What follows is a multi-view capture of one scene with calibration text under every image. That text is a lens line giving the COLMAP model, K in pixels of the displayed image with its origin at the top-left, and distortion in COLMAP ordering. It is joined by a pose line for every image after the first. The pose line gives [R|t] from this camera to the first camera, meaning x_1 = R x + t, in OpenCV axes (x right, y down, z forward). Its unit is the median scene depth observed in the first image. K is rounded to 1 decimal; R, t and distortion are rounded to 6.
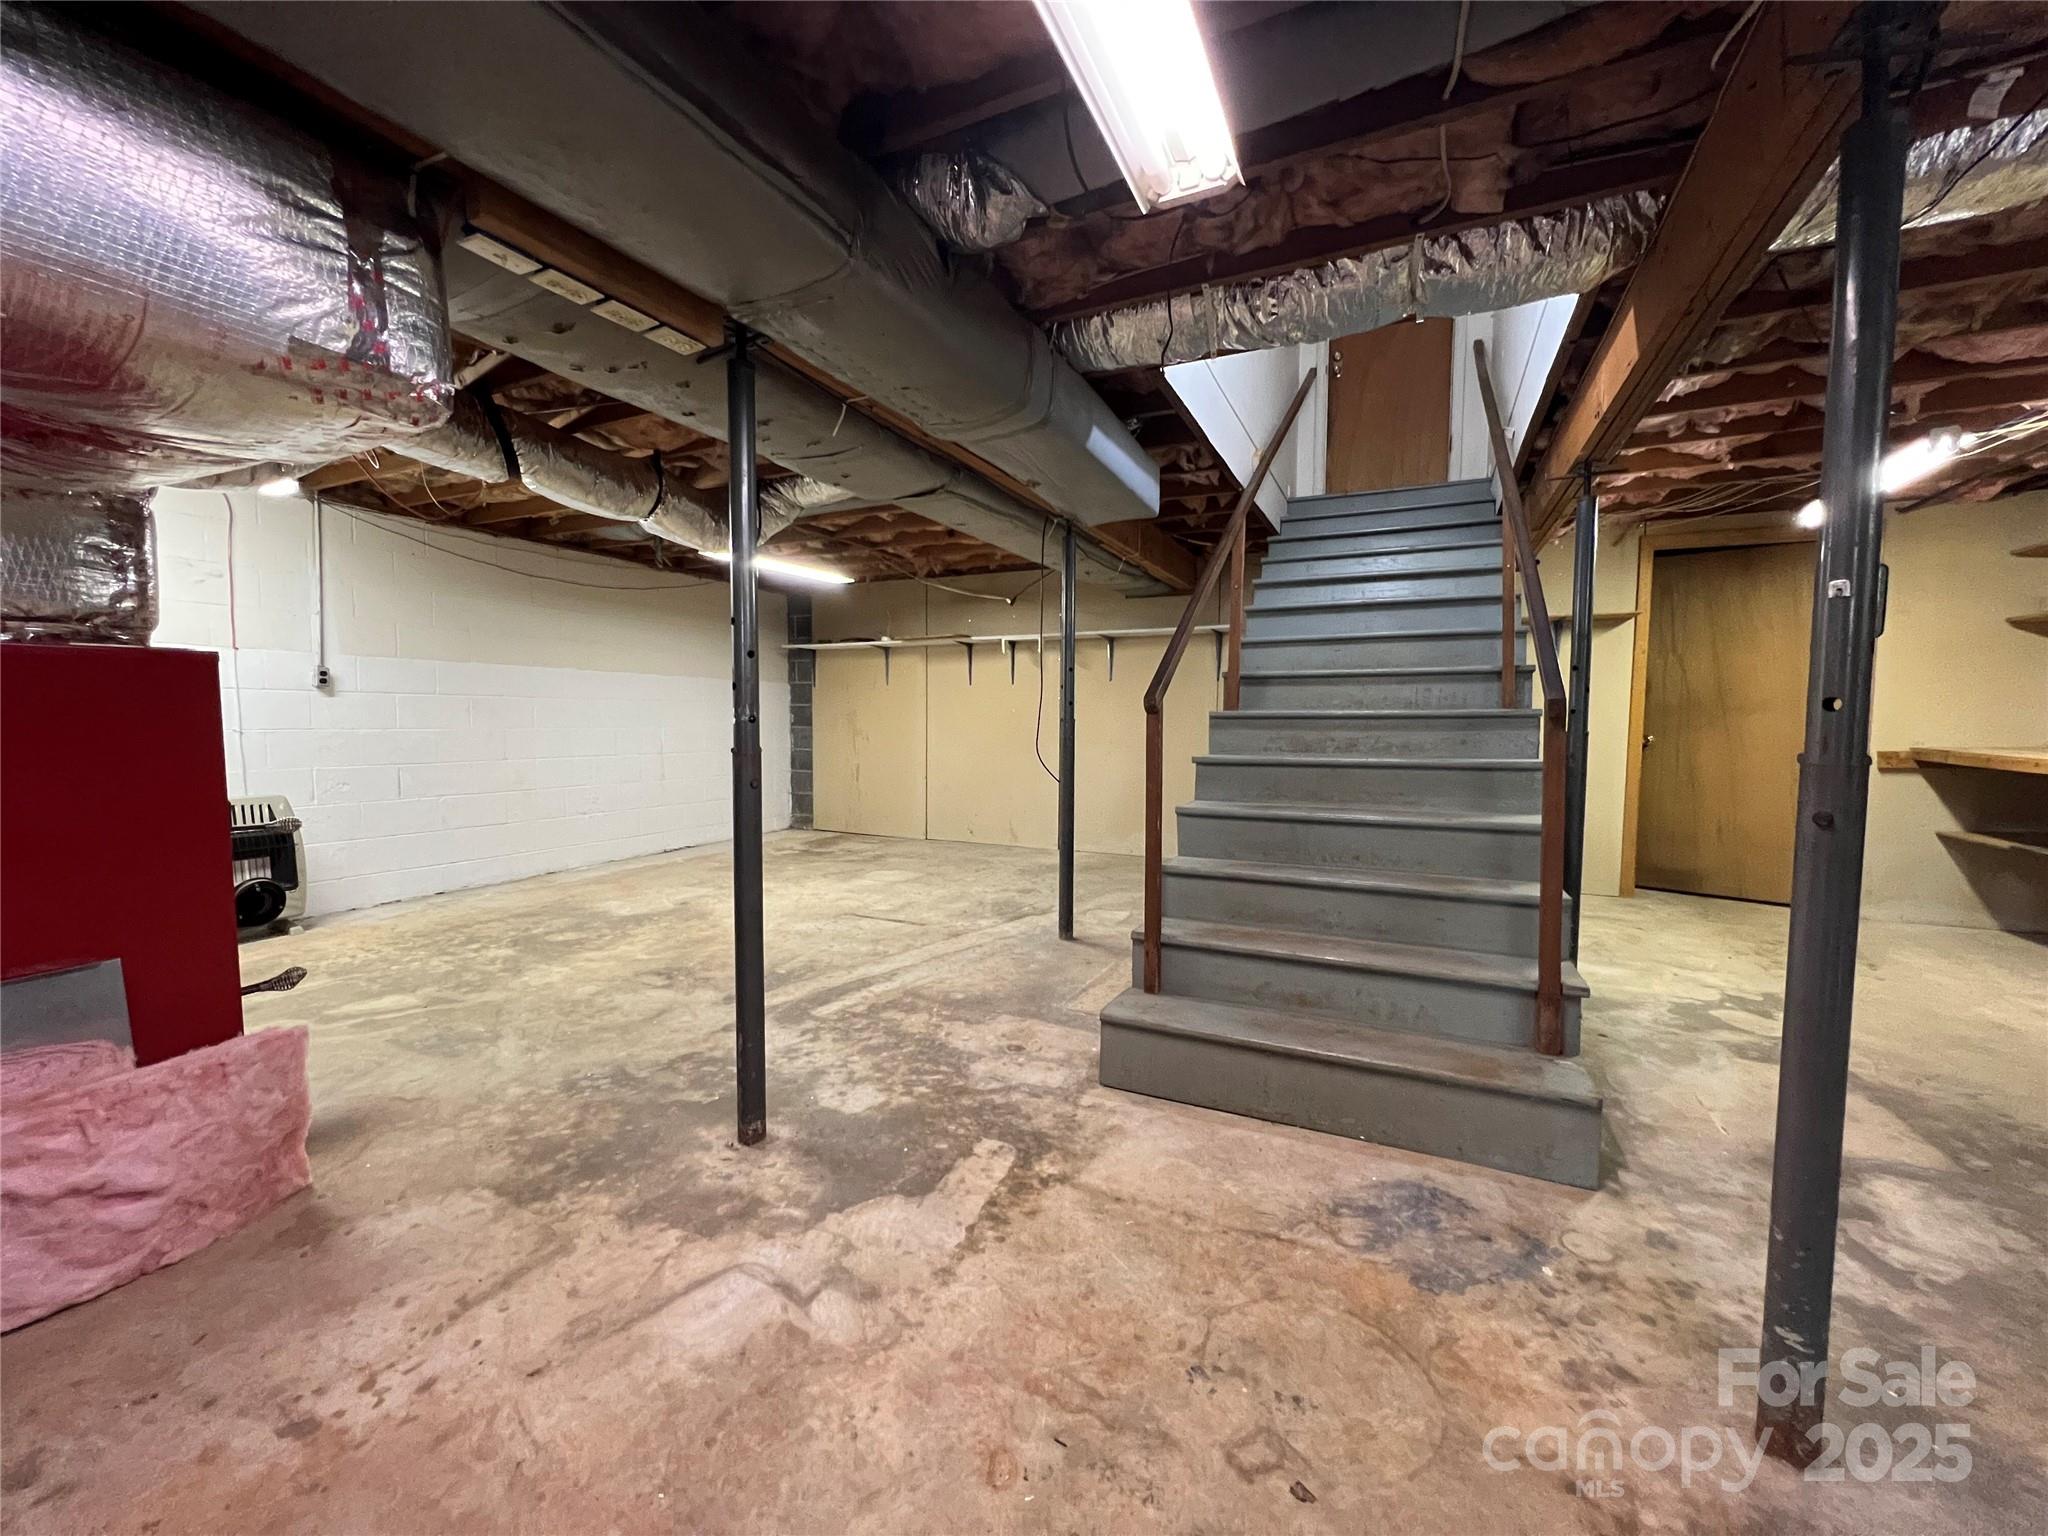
lens RADIAL K [[820.4, 0, 1024.0], [0, 820.4, 768.0], [0, 0, 1]] dist [-0.002179, -0.000145]
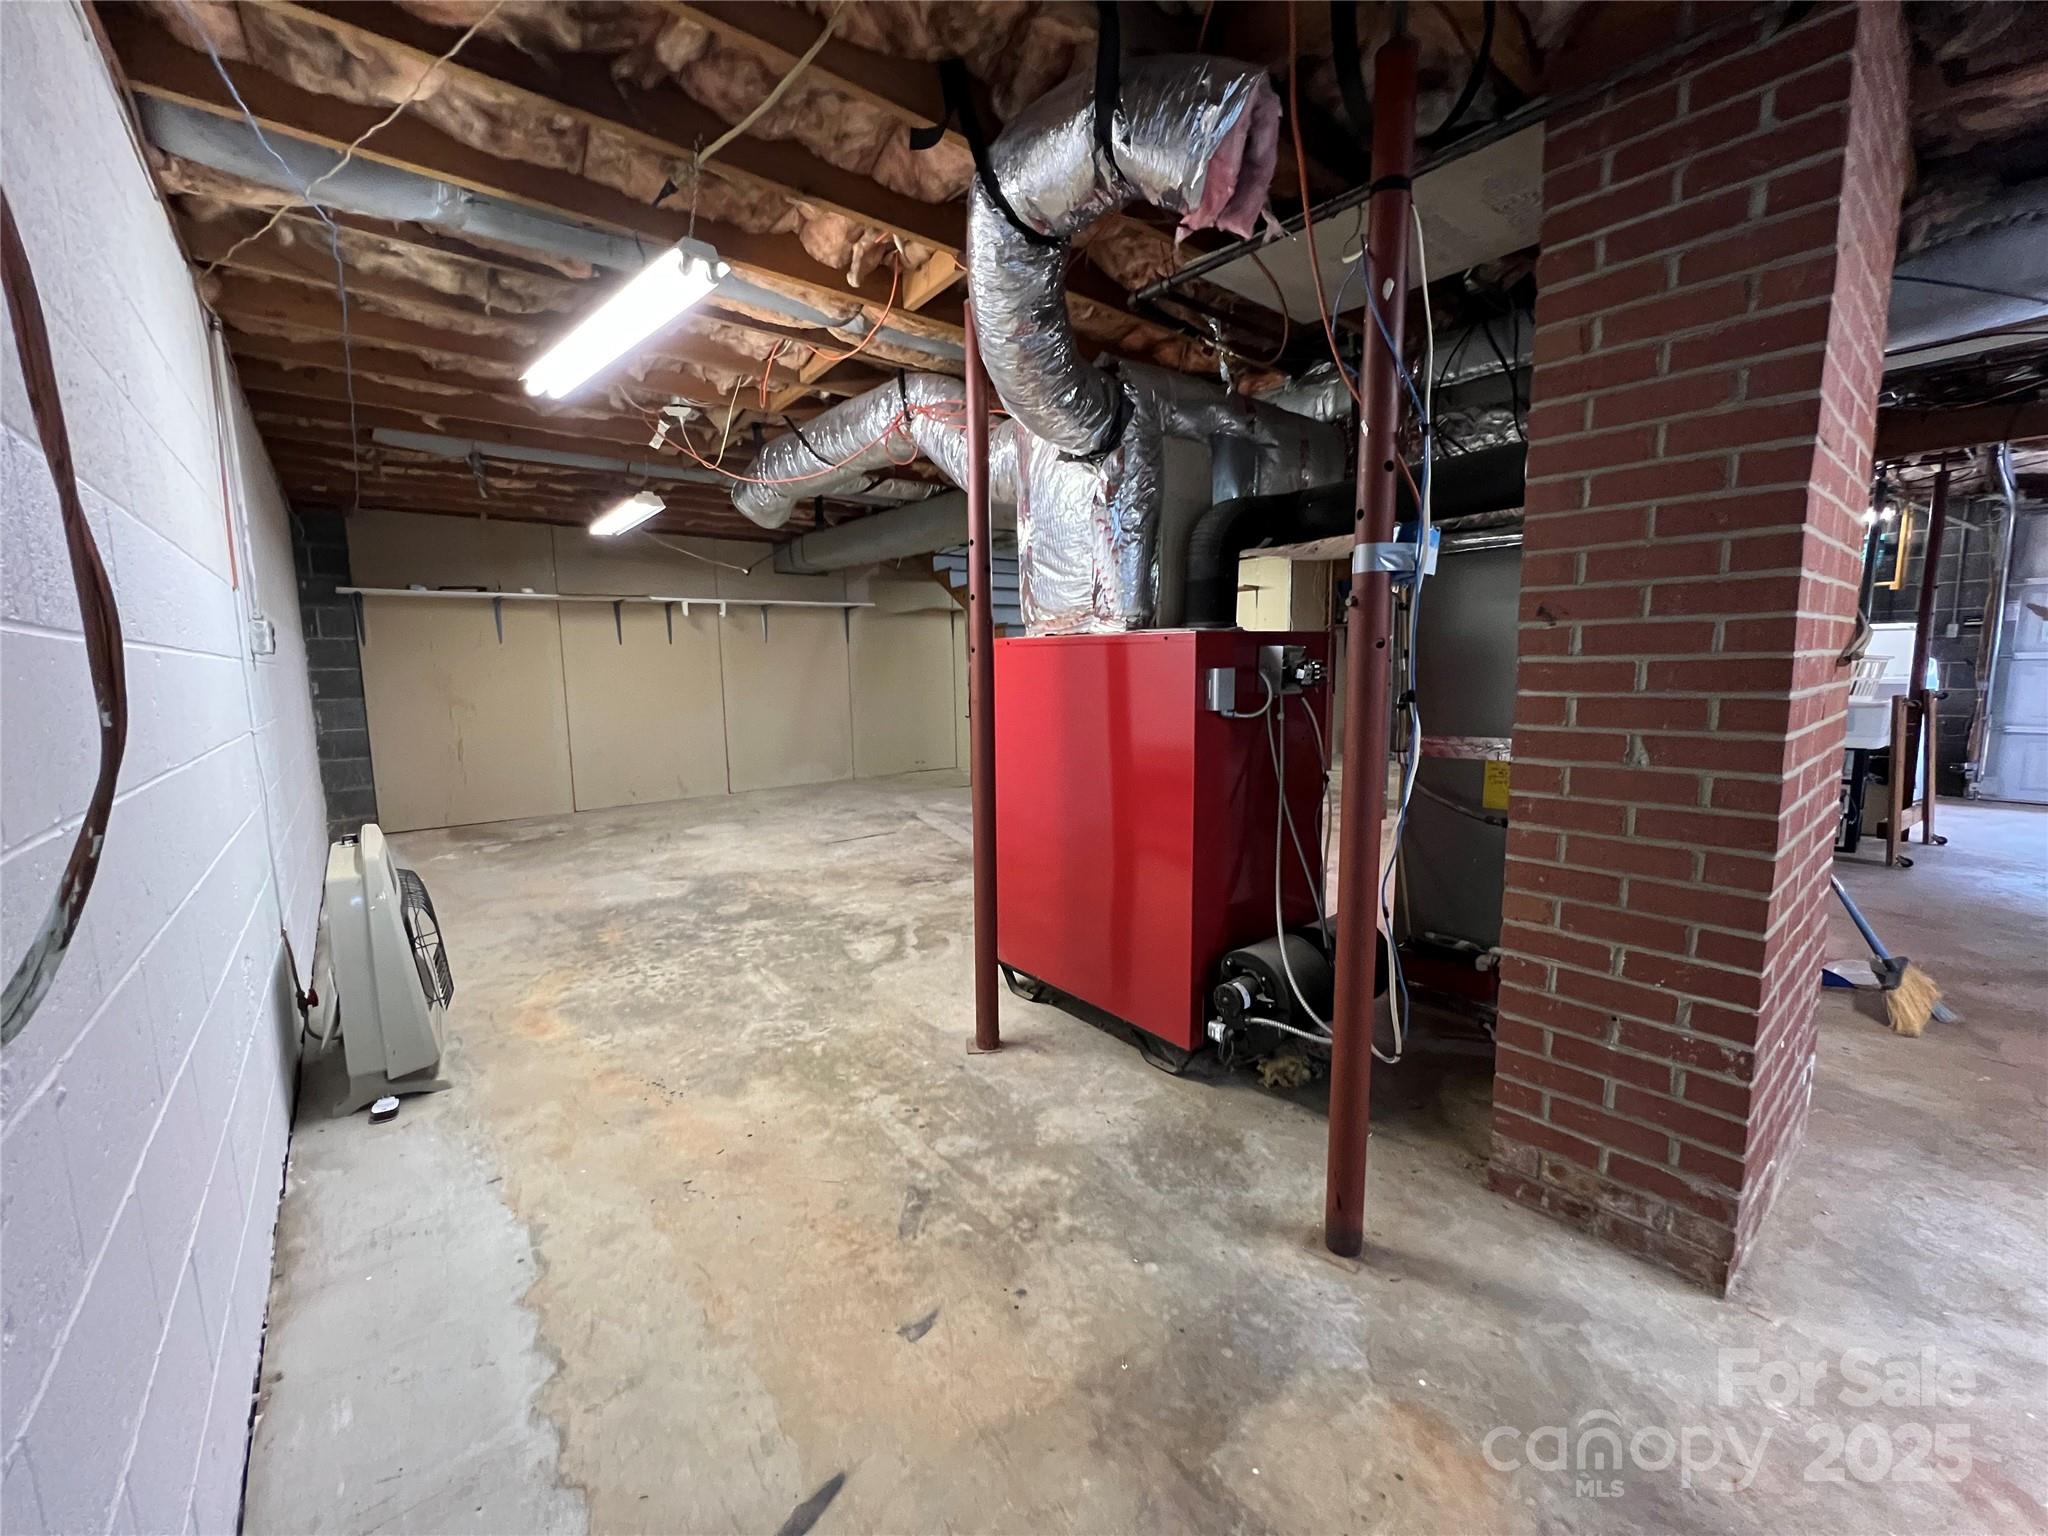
lens RADIAL K [[820.4, 0, 1024.0], [0, 820.4, 768.0], [0, 0, 1]] dist [-0.002179, -0.000145]
pose [[0.406946, -0.129288, 0.904256, -1.448472], [0.073987, 0.991346, 0.108443, -0.049014], [-0.910451, 0.022772, 0.412990, 0.303626]]
